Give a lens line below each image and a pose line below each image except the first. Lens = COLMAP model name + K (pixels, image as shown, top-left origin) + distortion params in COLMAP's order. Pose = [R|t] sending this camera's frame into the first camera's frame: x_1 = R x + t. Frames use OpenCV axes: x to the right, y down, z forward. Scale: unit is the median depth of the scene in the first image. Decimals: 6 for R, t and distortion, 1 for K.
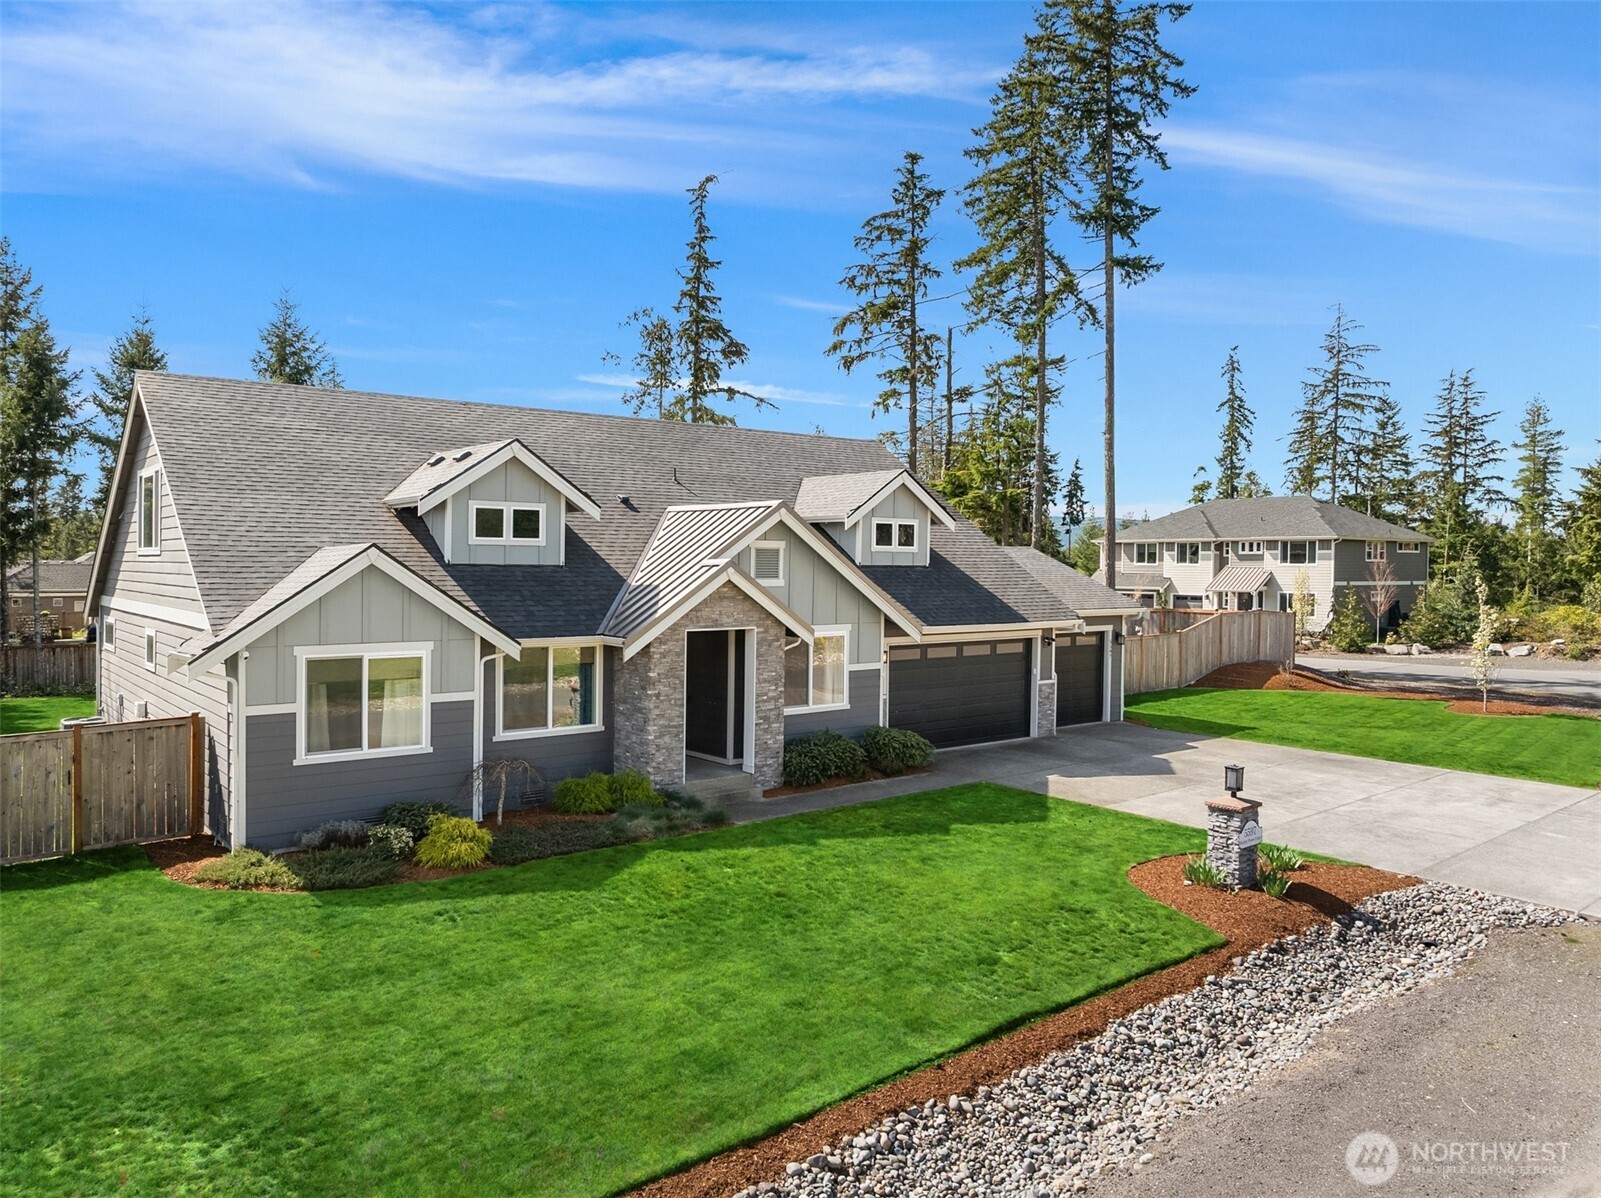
lens RADIAL K [[1137.7, 0, 800.5], [0, 1137.7, 599.0], [0, 0, 1]] dist [-0.106288, 0.000648]
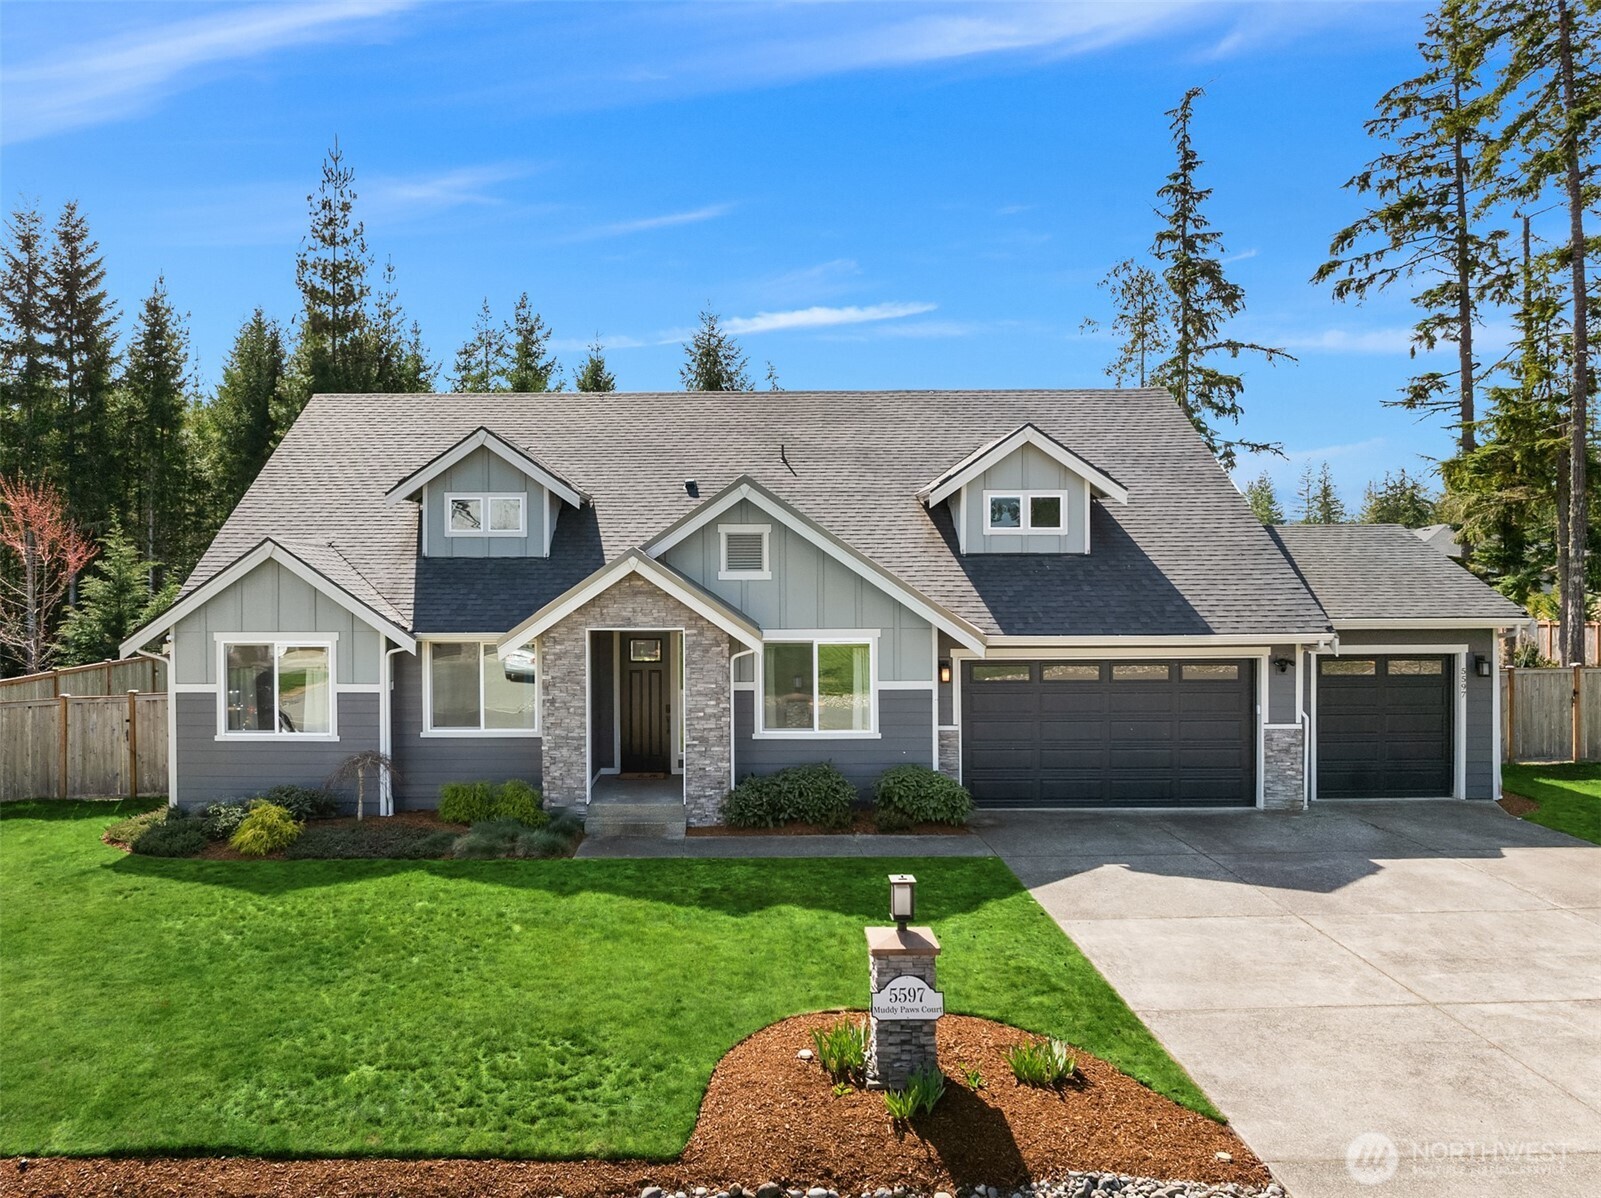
lens RADIAL K [[1124.2, 0, 800.5], [0, 1124.2, 599.0], [0, 0, 1]] dist [-0.041753, 0.003304]
pose [[0.768129, 0.015913, -0.640098, 0.244633], [-0.011177, 0.999872, 0.011445, -0.003236], [0.640198, -0.001637, 0.768208, 0.187806]]
